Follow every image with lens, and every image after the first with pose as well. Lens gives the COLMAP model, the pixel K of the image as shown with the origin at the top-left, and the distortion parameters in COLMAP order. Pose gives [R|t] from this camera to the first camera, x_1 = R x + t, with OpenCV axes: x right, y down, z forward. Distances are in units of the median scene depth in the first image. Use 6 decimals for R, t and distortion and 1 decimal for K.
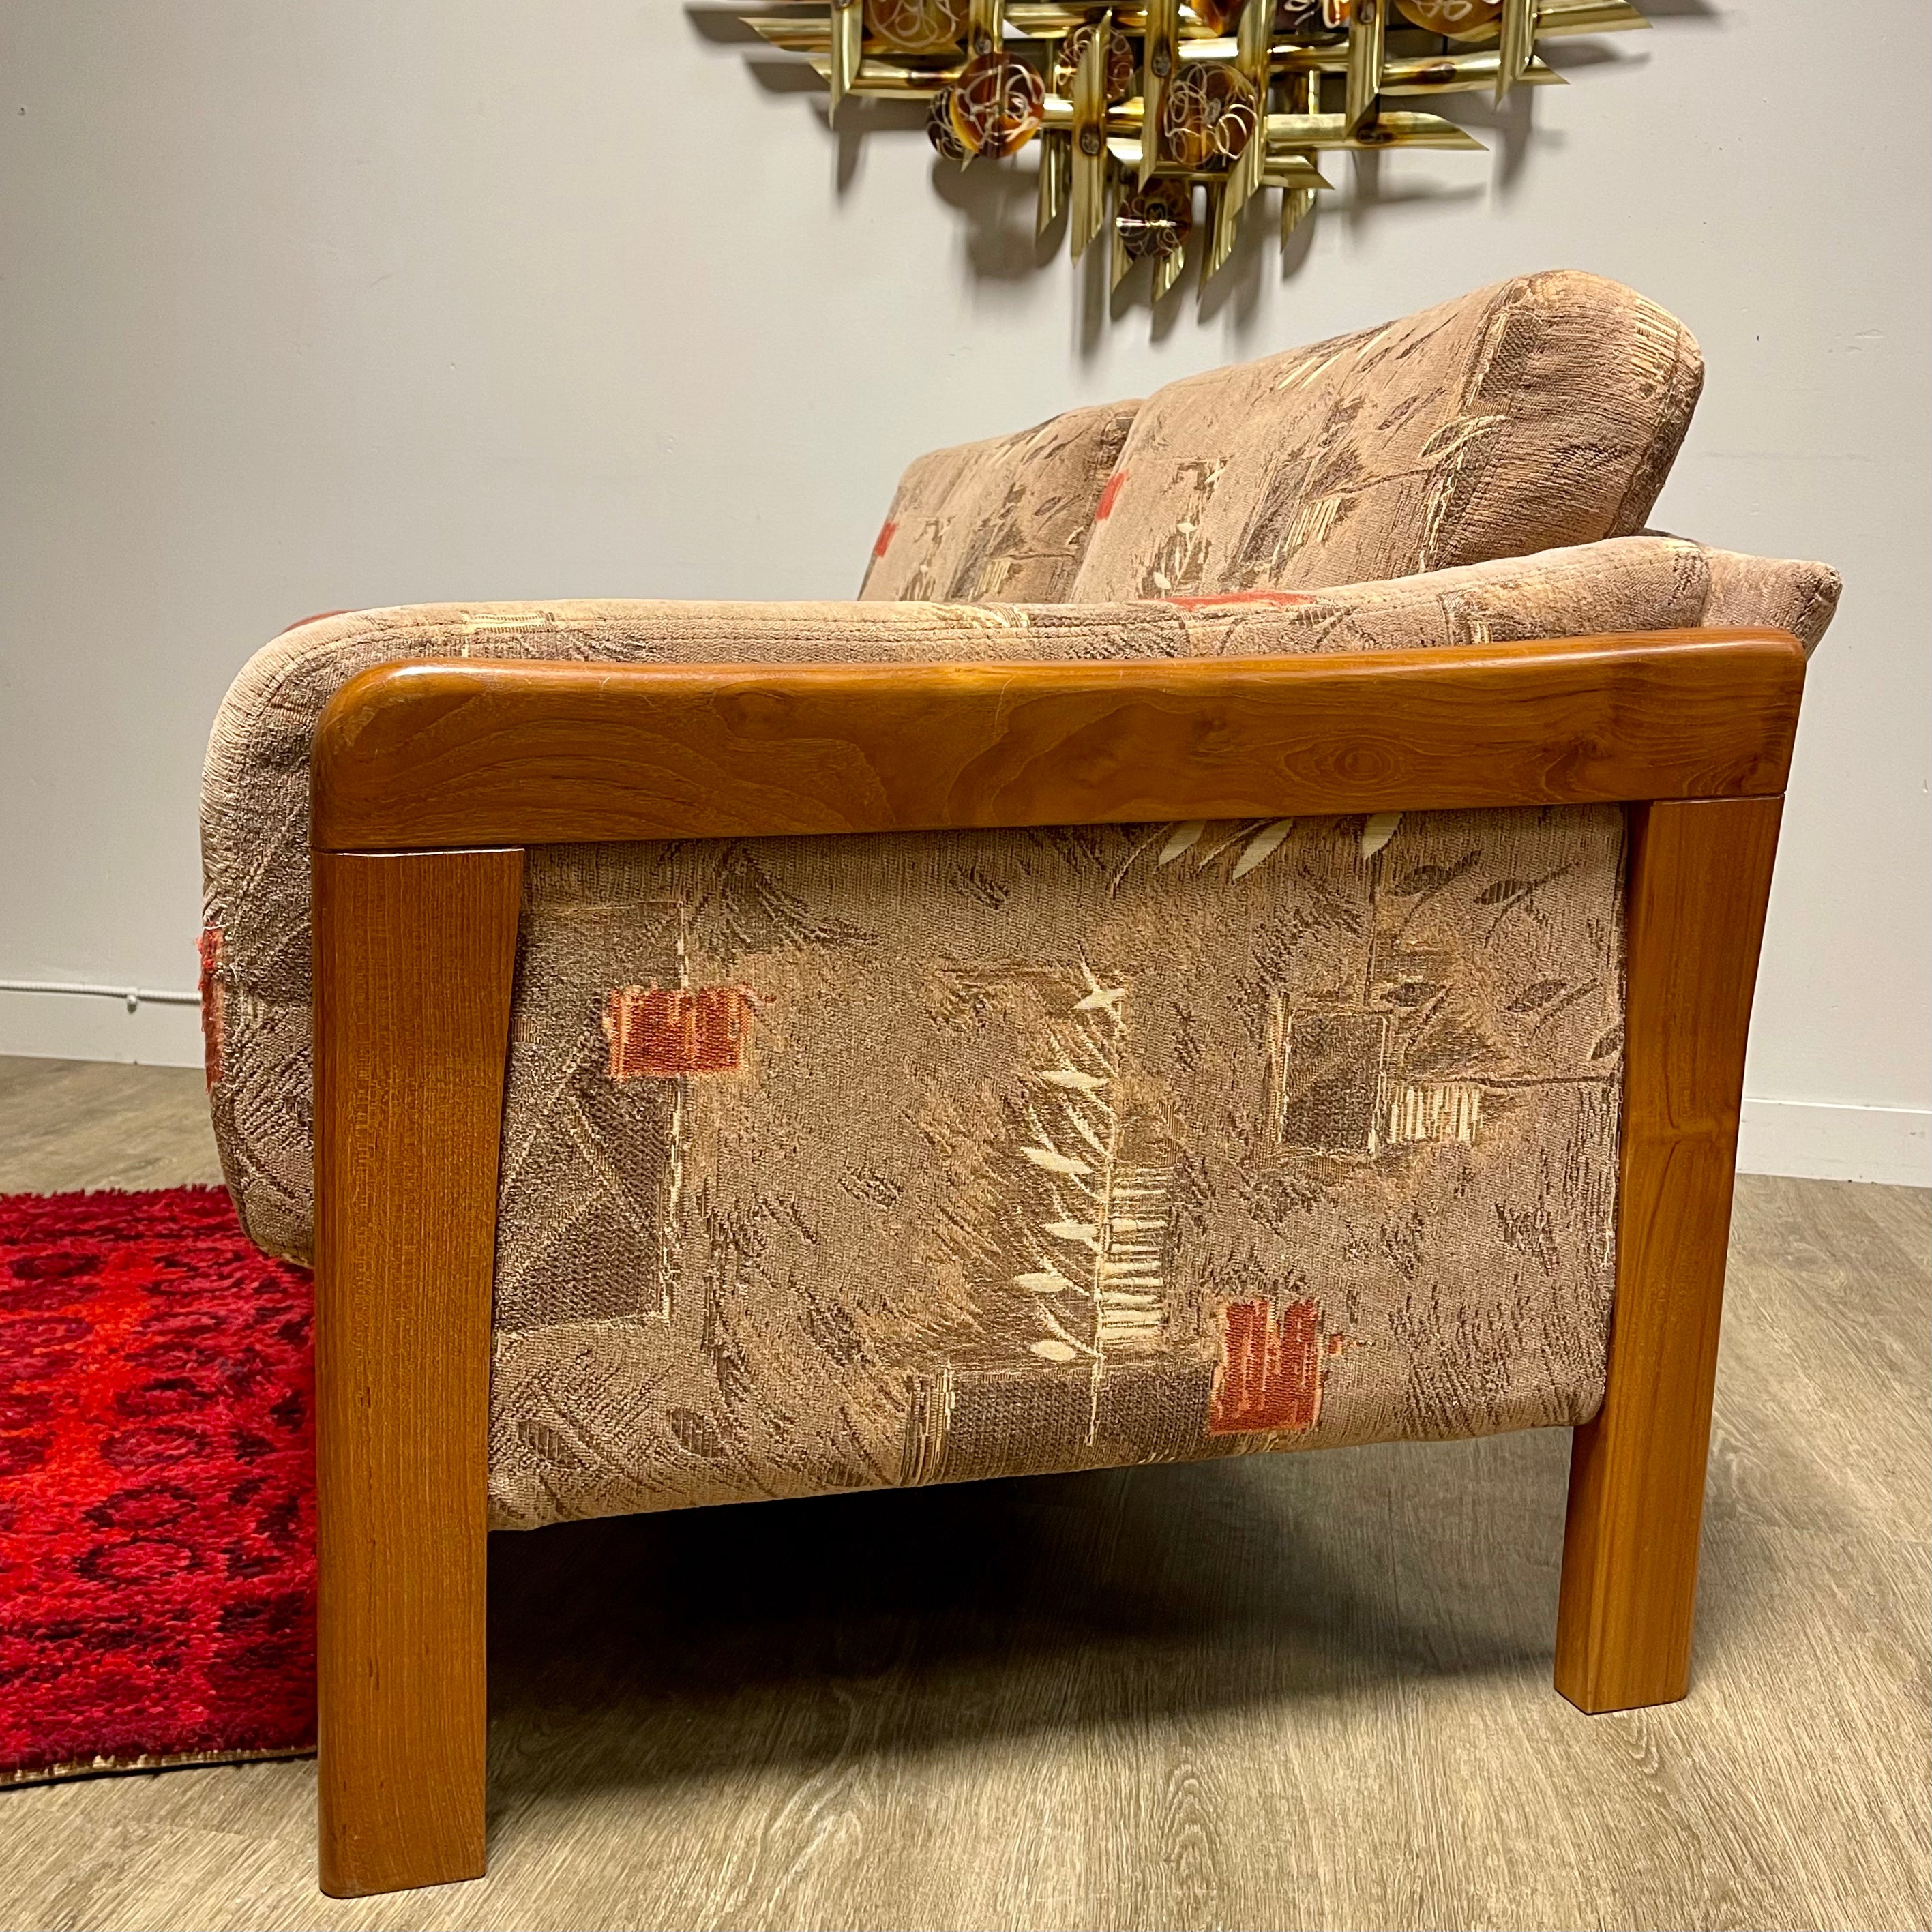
lens RADIAL K [[1924.2, 0, 966.0], [0, 1924.2, 966.0], [0, 0, 1]] dist [0.039841, -0.040635]
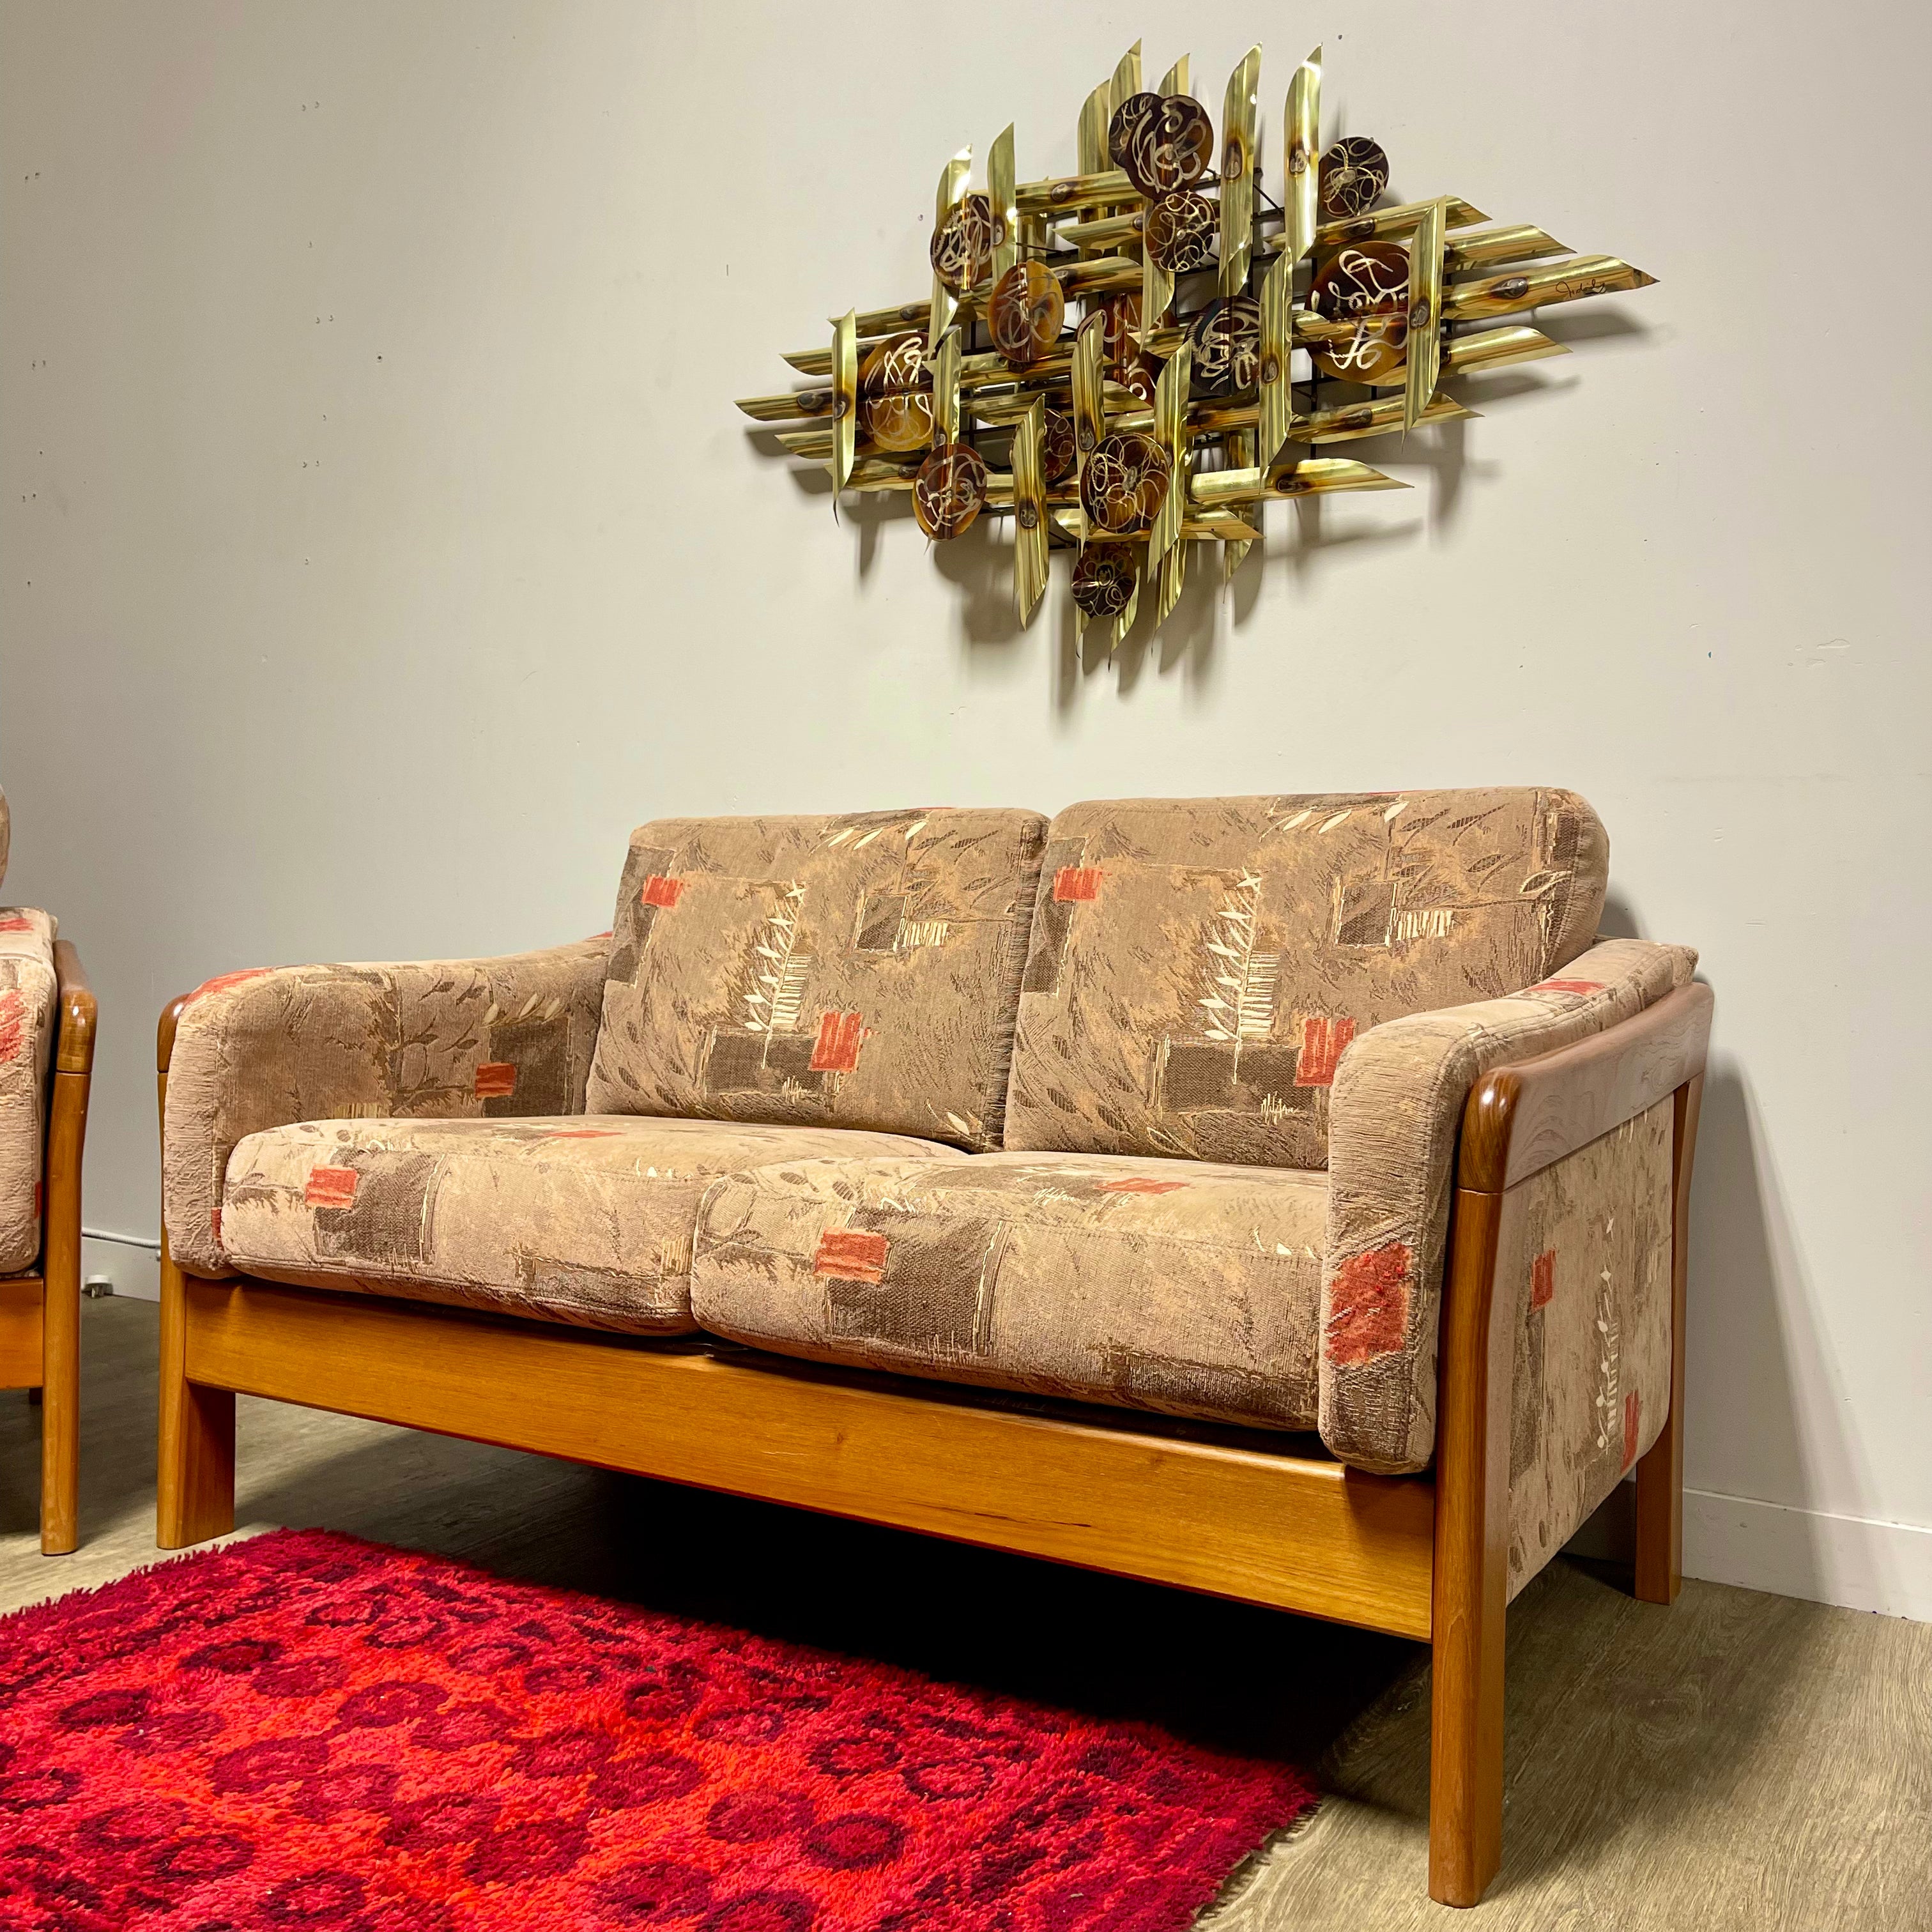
lens RADIAL K [[1924.2, 0, 966.0], [0, 1924.2, 966.0], [0, 0, 1]] dist [0.039841, -0.040635]
pose [[0.936607, -0.008425, -0.350280, 0.387021], [-0.047111, 0.987605, -0.149724, -0.026513], [0.347200, 0.156734, 0.924601, 0.059958]]
